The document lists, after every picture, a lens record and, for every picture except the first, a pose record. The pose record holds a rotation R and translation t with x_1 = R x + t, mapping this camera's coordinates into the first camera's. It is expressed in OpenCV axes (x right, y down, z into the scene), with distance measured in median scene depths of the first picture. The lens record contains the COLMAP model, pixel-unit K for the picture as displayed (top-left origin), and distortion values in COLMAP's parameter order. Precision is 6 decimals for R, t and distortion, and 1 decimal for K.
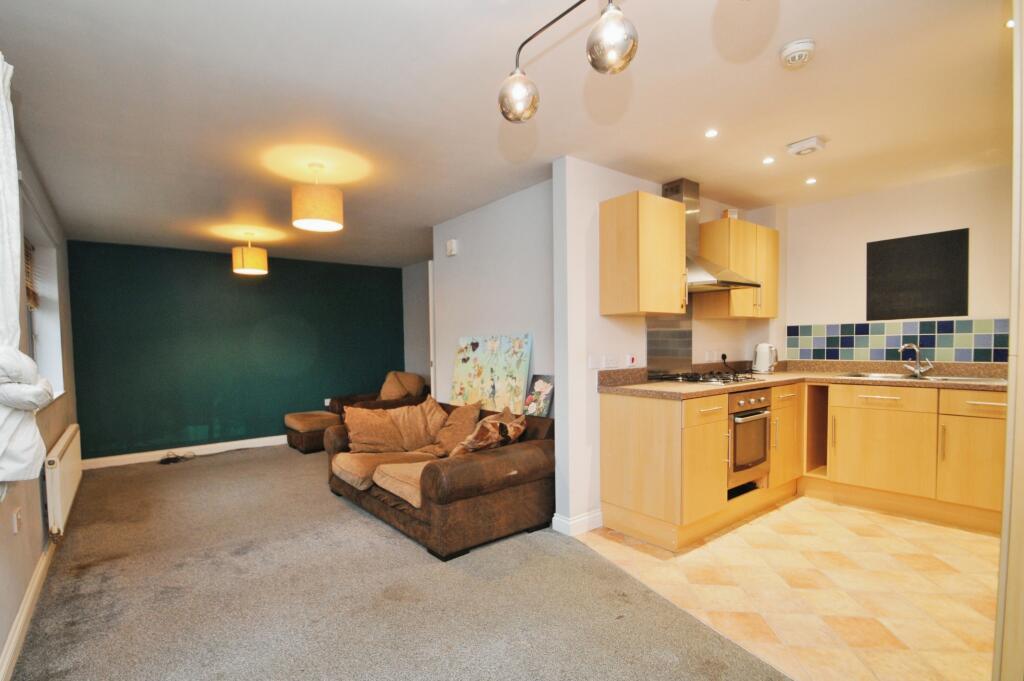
lens RADIAL K [[476.1, 0, 512.1], [0, 476.1, 355.4], [0, 0, 1]] dist [0.000688, -0.000024]
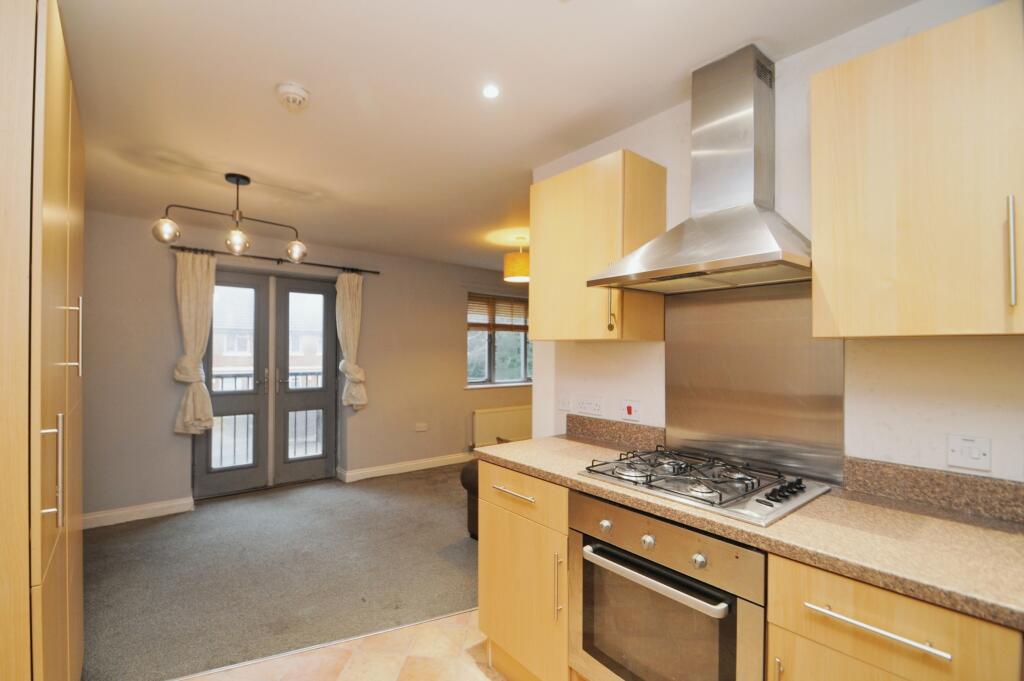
lens RADIAL K [[458.7, 0, 492.3], [0, 458.7, 347.7], [0, 0, 1]] dist [-0.000090, -0.000817]
pose [[0.011854, 0.012549, -0.999851, 0.790950], [-0.040024, 0.999126, 0.012065, -0.067858], [0.999128, 0.039875, 0.012346, 0.732948]]
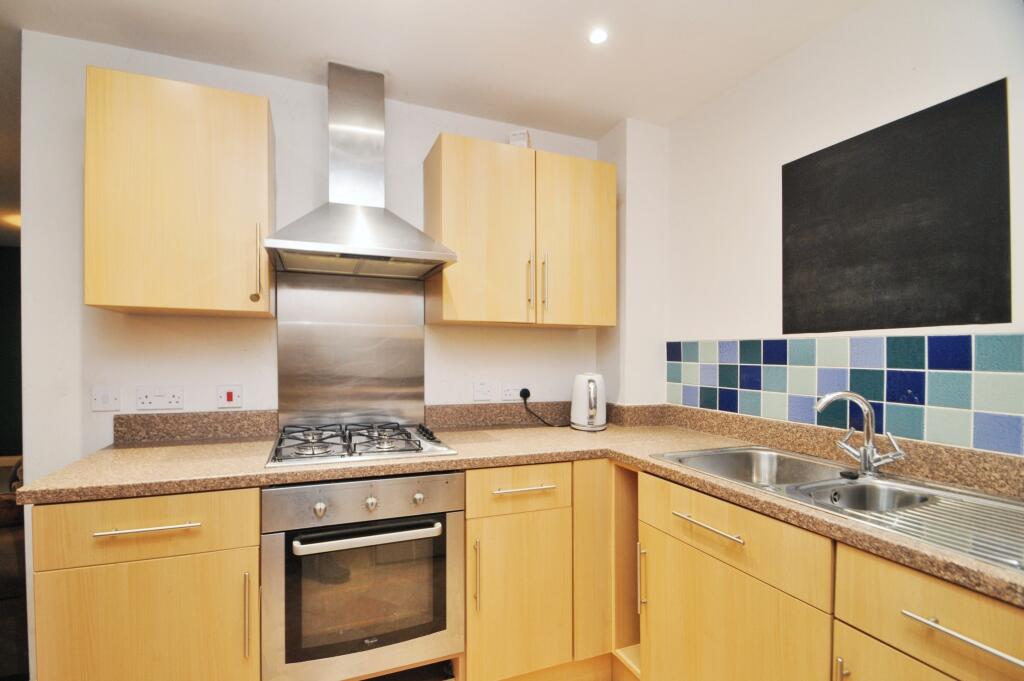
lens RADIAL K [[458.7, 0, 492.3], [0, 458.7, 347.7], [0, 0, 1]] dist [-0.000090, -0.000817]
pose [[0.956779, 0.024654, -0.289770, 0.636807], [-0.035352, 0.998871, -0.031743, -0.037076], [0.288660, 0.040615, 0.956570, 0.524124]]
